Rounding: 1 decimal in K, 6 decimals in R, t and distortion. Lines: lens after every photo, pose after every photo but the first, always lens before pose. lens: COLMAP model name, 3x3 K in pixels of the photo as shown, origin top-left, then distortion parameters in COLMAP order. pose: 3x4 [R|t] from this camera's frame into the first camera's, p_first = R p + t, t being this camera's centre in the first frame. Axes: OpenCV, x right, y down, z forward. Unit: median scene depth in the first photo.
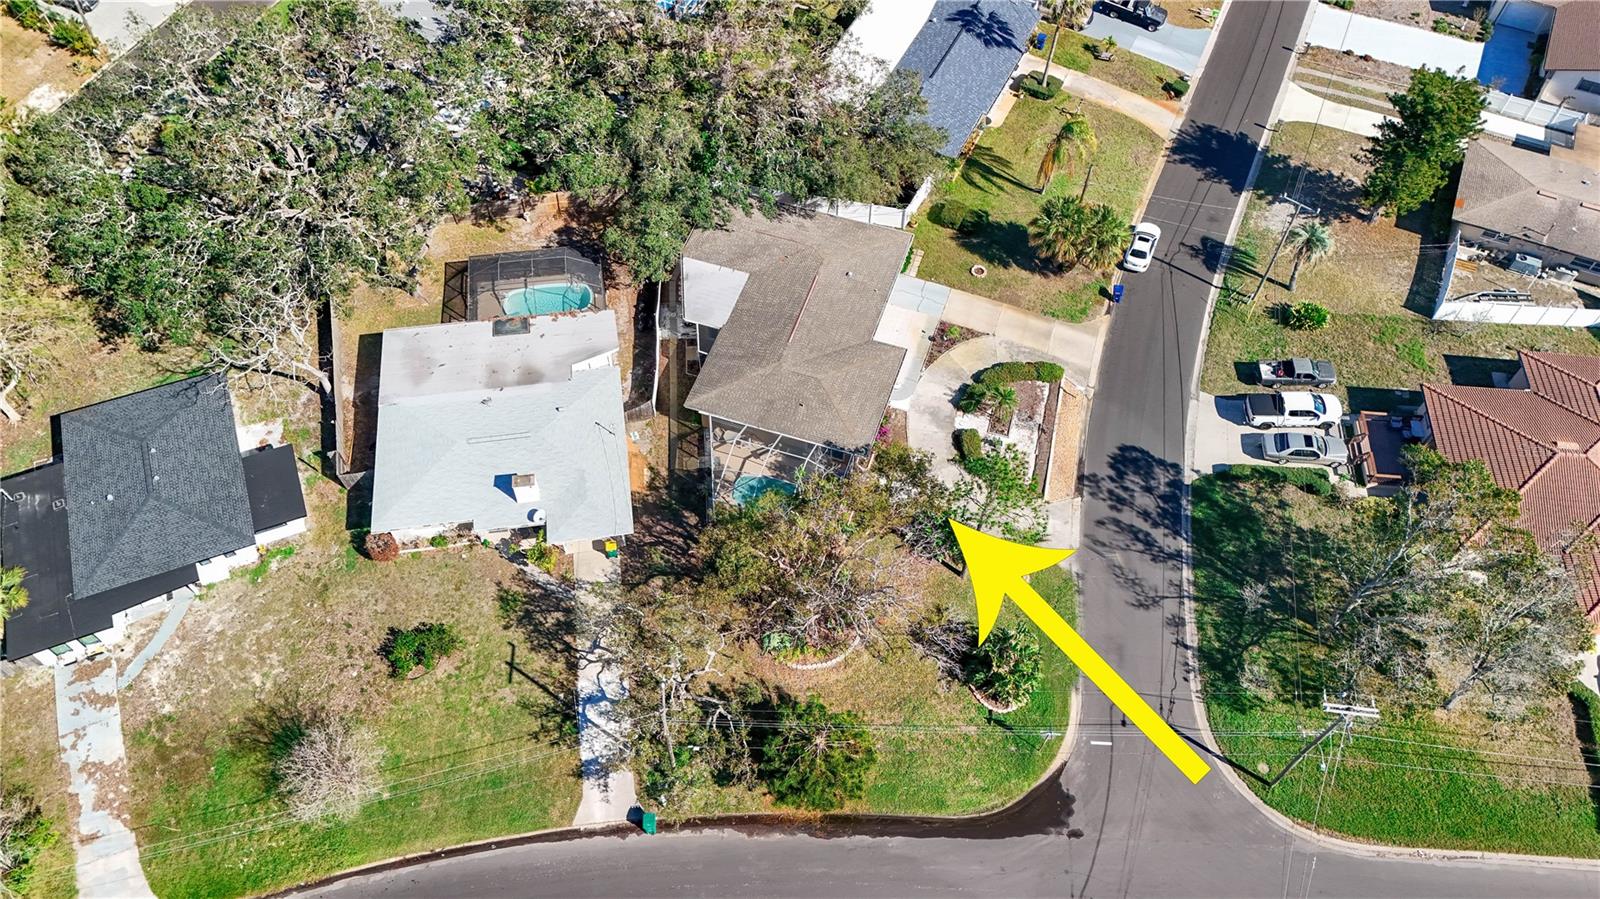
lens RADIAL K [[1165.9, 0, 800.0], [0, 1165.9, 449.5], [0, 0, 1]] dist [0.090094, -0.097242]
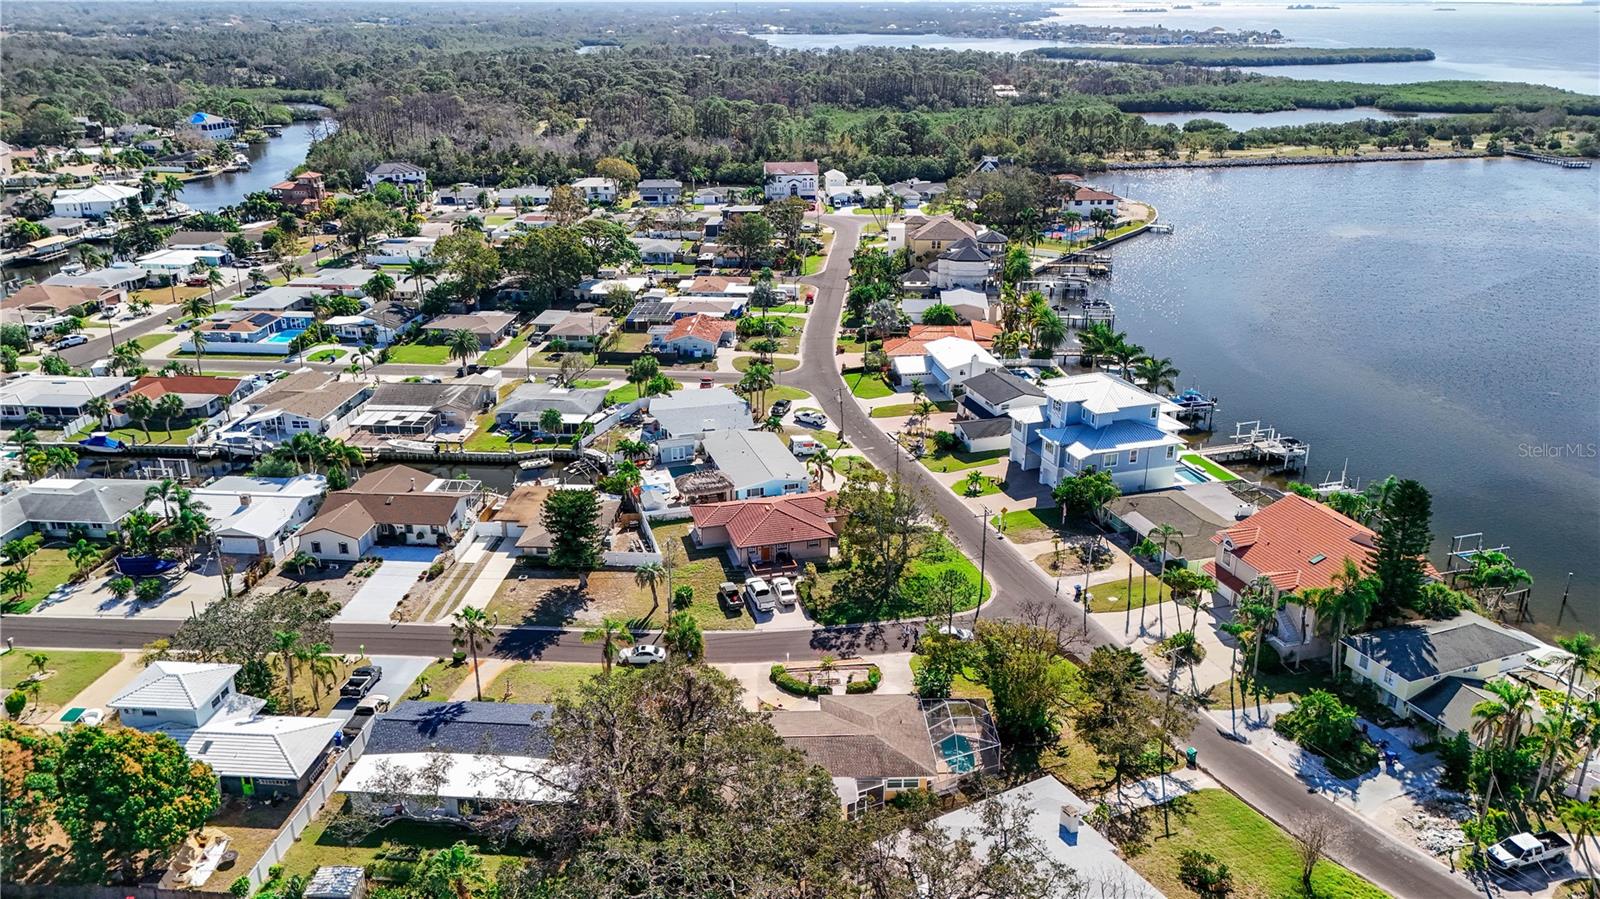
lens RADIAL K [[1165.9, 0, 800.0], [0, 1165.9, 449.5], [0, 0, 1]] dist [0.090094, -0.097242]
pose [[-0.350979, -0.341911, 0.871728, -1.021207], [0.771911, 0.421343, 0.476050, -0.894100], [-0.530064, 0.839980, 0.116042, 0.604160]]
